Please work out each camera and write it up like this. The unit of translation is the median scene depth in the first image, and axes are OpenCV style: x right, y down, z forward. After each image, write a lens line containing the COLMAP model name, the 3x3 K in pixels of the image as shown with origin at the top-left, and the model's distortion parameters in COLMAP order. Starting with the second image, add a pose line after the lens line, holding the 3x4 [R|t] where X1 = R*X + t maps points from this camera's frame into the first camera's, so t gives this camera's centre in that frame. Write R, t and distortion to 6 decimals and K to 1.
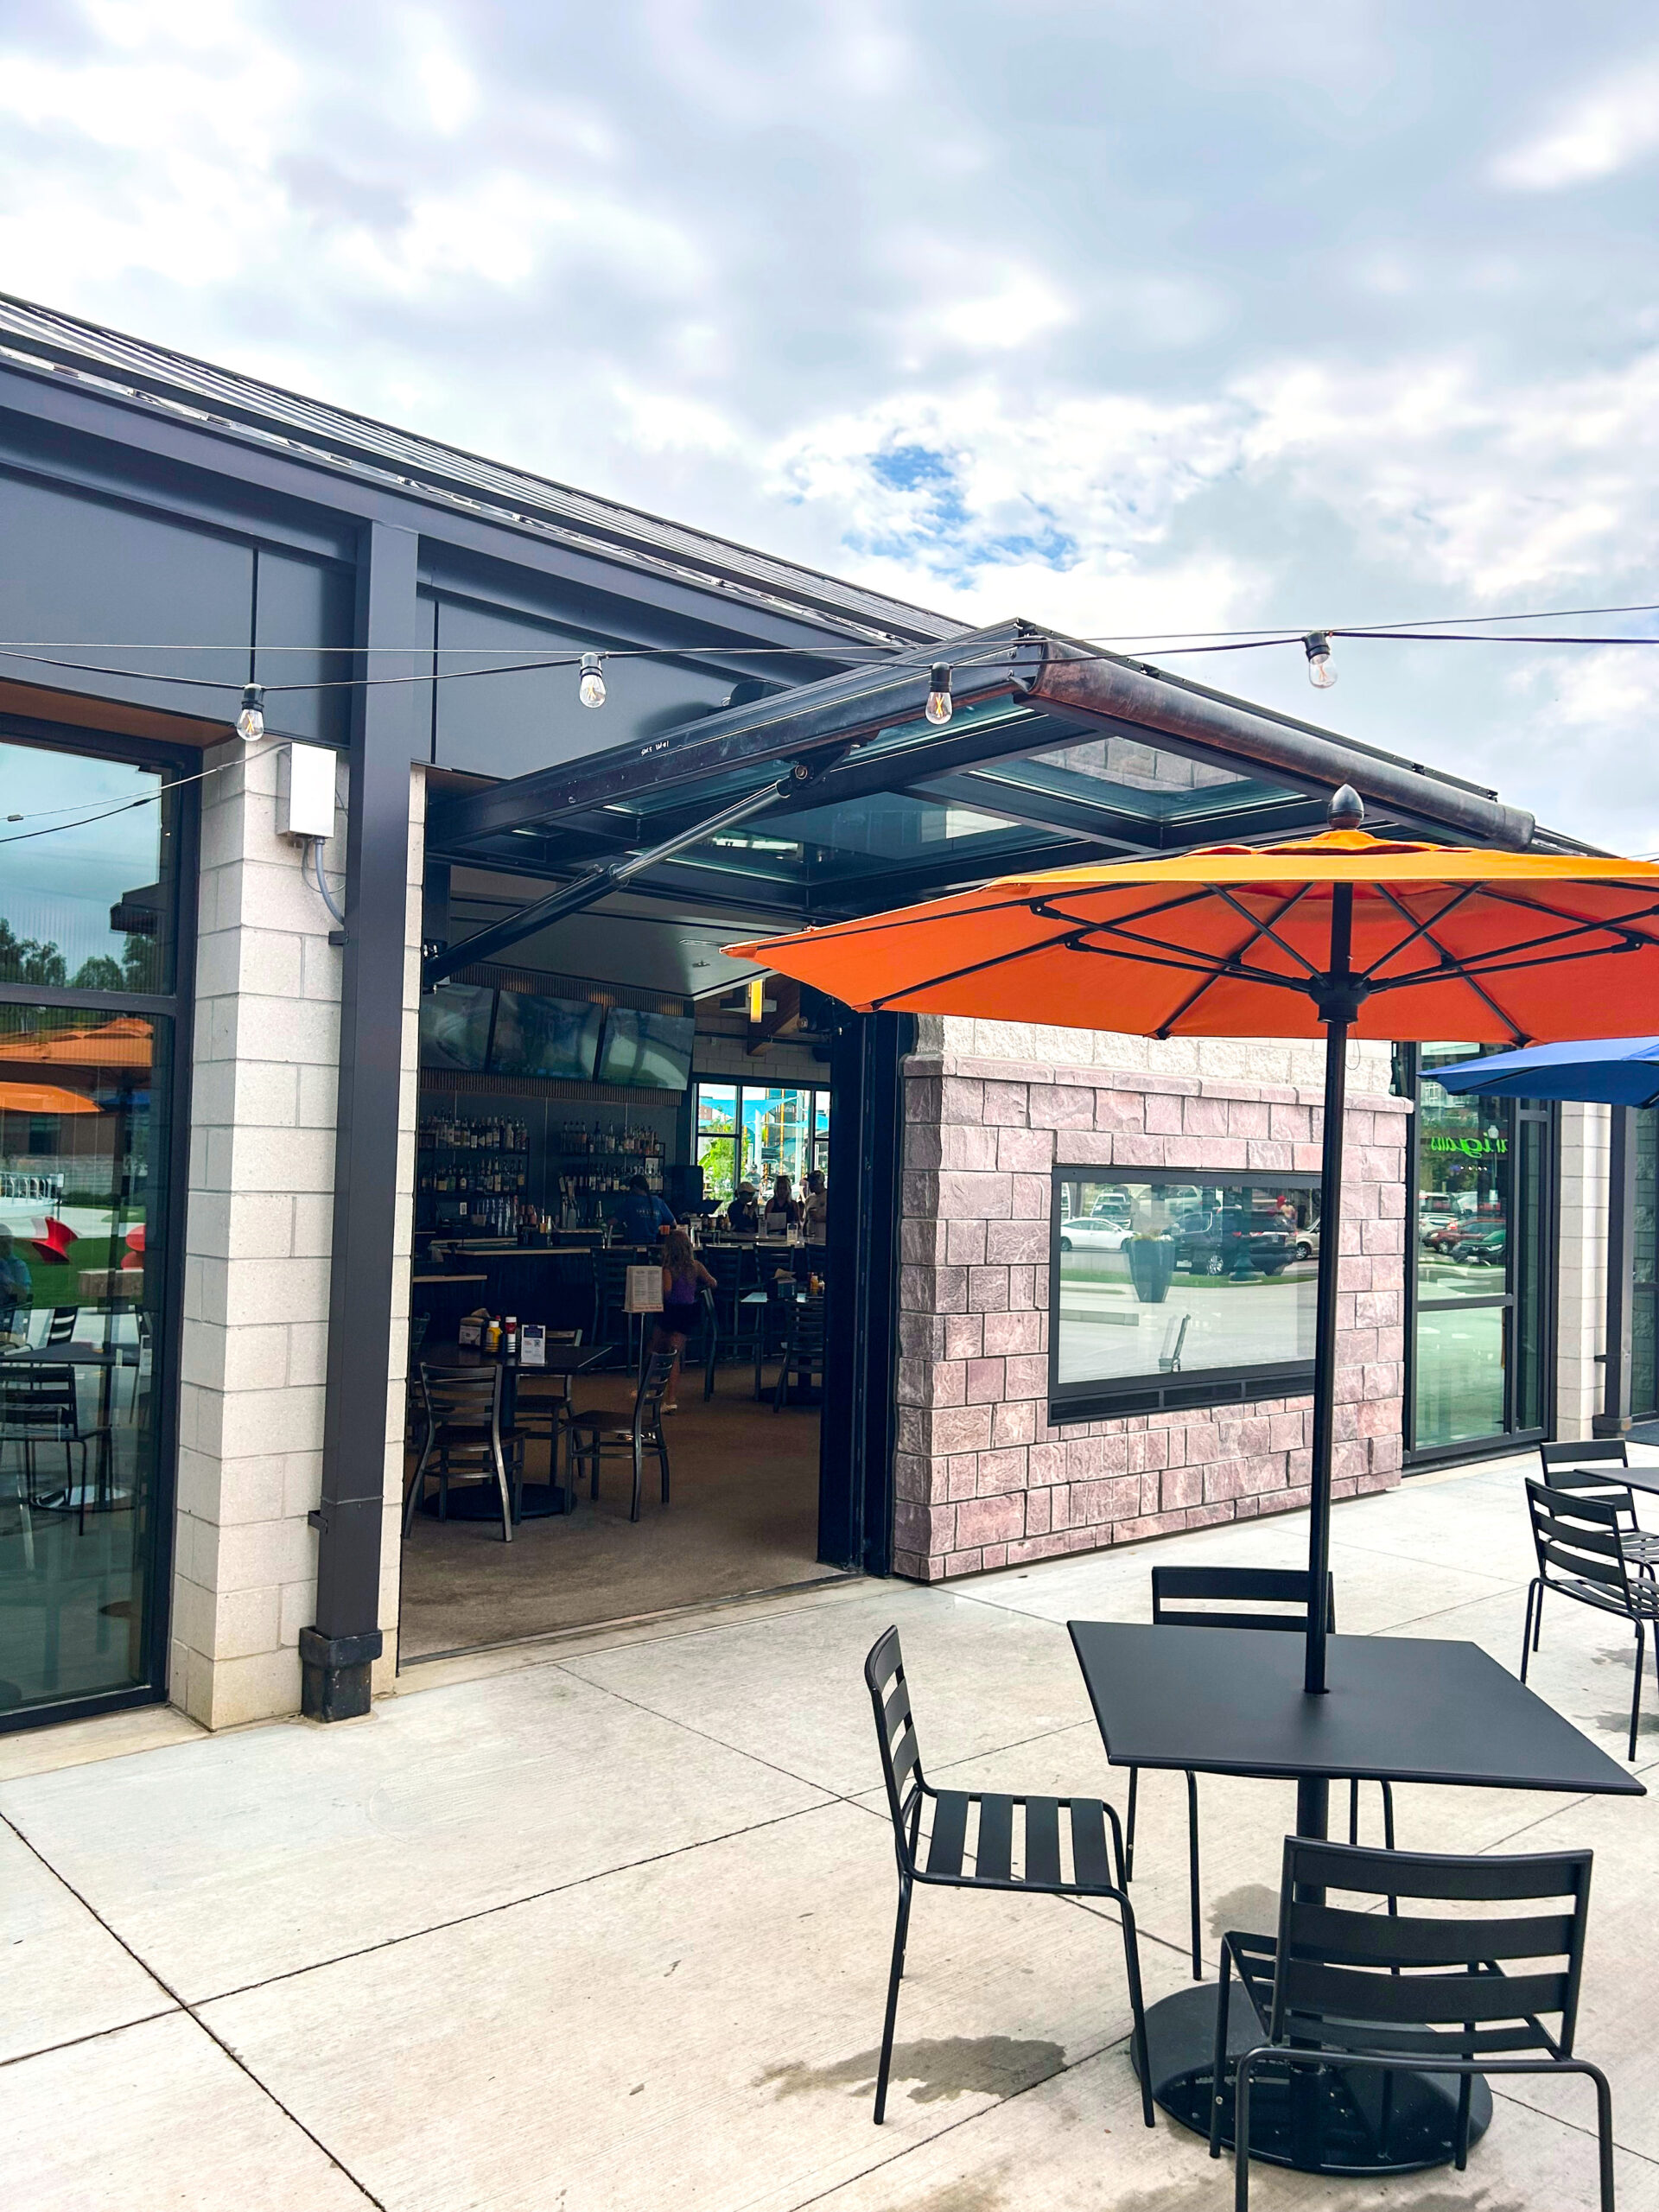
lens RADIAL K [[1662.8, 0, 829.5], [0, 1662.8, 1106.0], [0, 0, 1]] dist [0.030775, -0.004002]
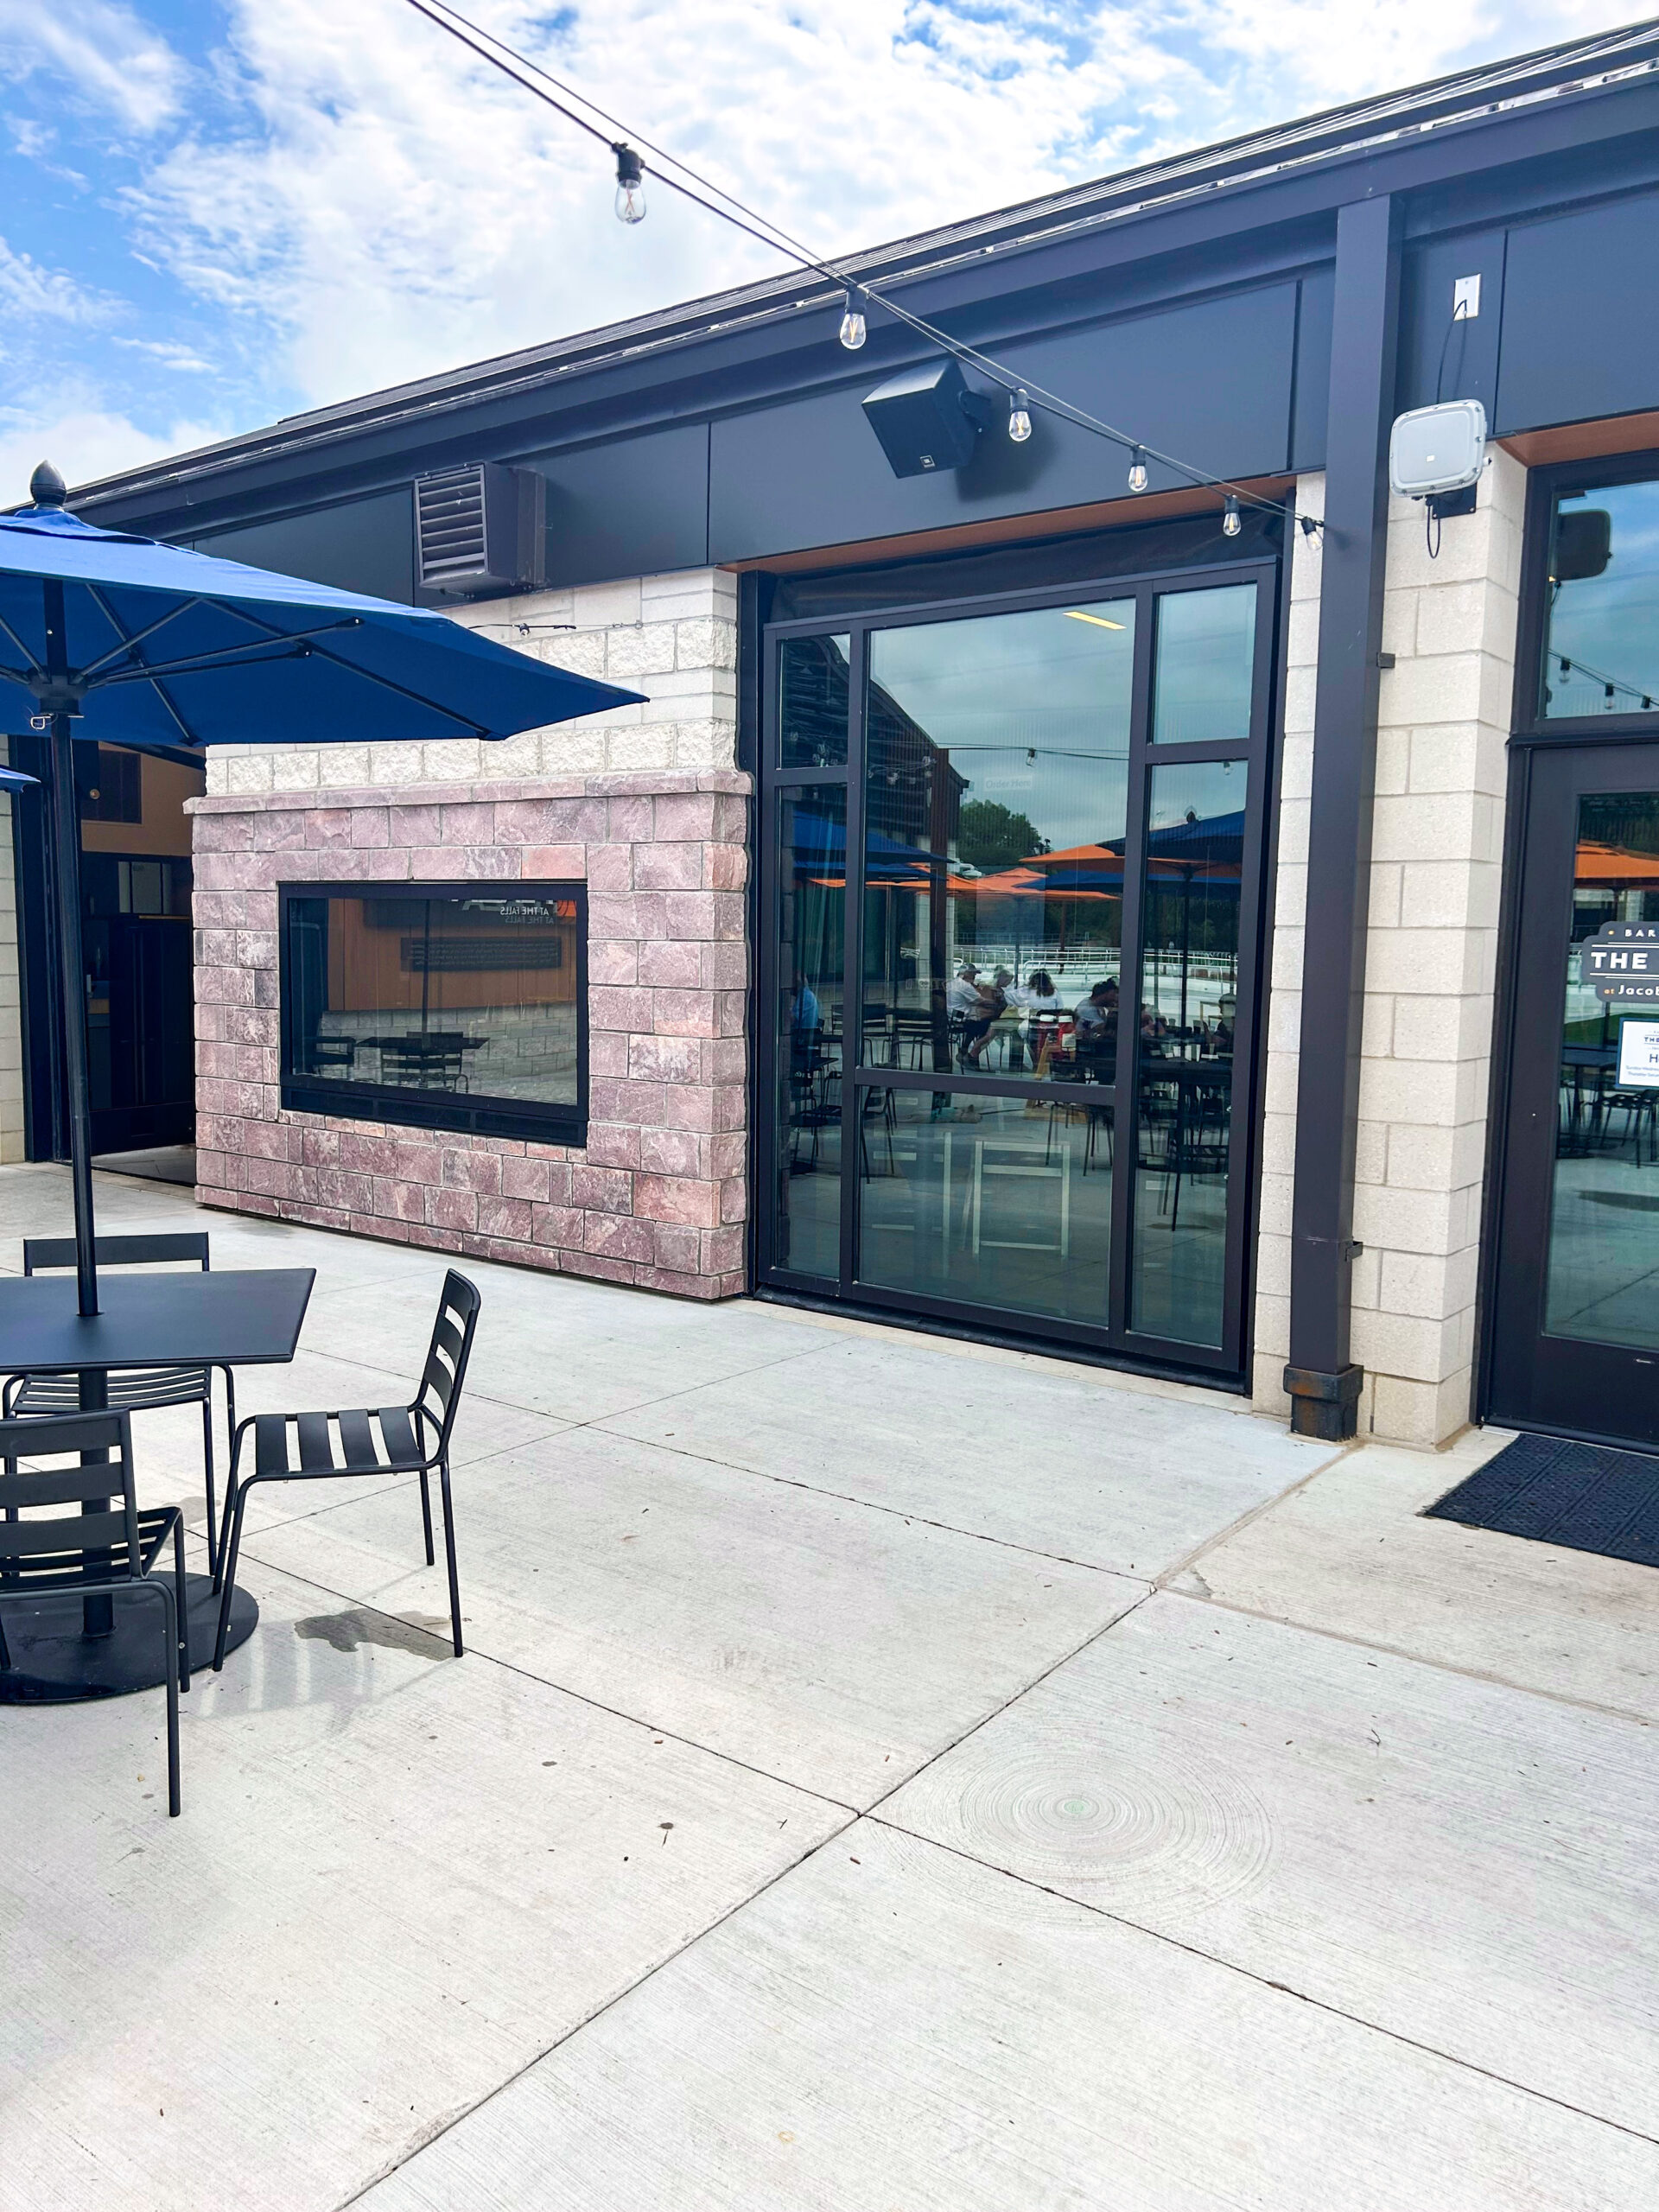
lens RADIAL K [[1683.1, 0, 819.0], [0, 1683.1, 1115.2], [0, 0, 1]] dist [0.112324, -0.155674]
pose [[0.174731, 0.087795, -0.980694, 1.557650], [0.030711, 0.995046, 0.094551, 0.109012], [0.984137, -0.046640, 0.171169, 1.329235]]
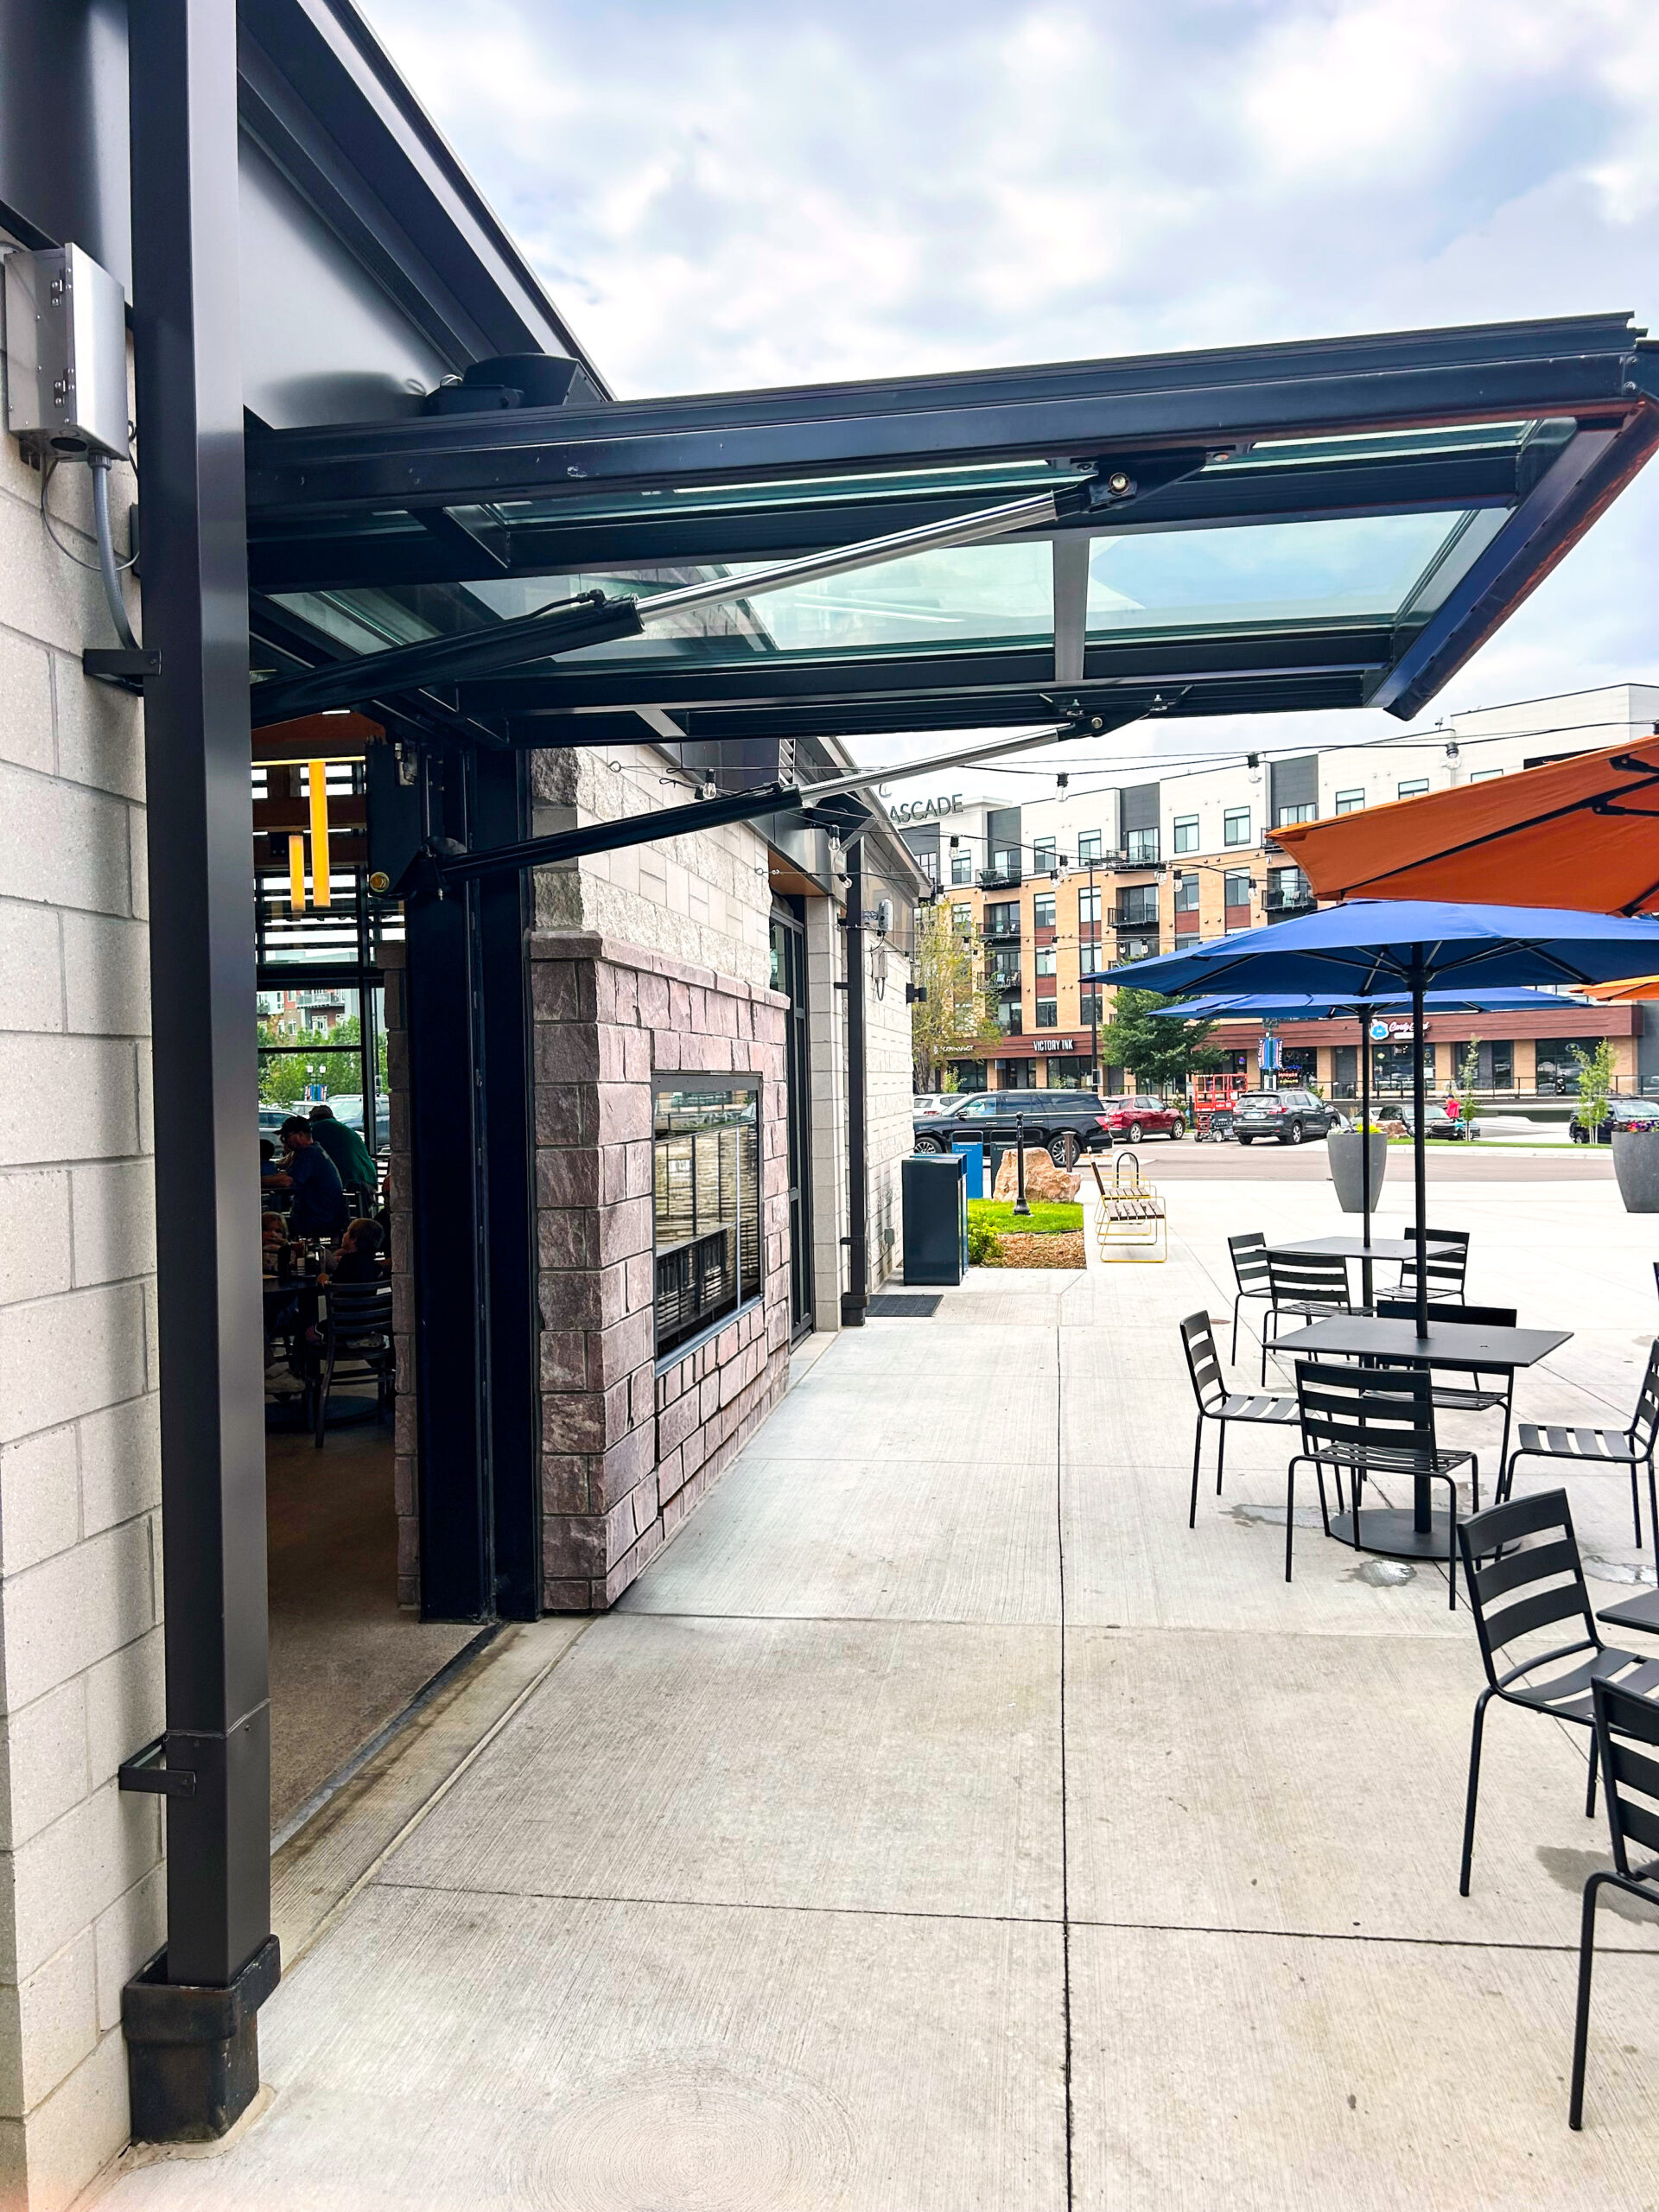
lens RADIAL K [[1672.6, 0, 828.6], [0, 1672.6, 1119.2], [0, 0, 1]] dist [0.018566, 0.001737]
pose [[0.759407, -0.055651, 0.648232, -0.378329], [0.016951, 0.997689, 0.065794, 0.007117], [-0.650395, -0.038976, 0.758595, 0.368750]]
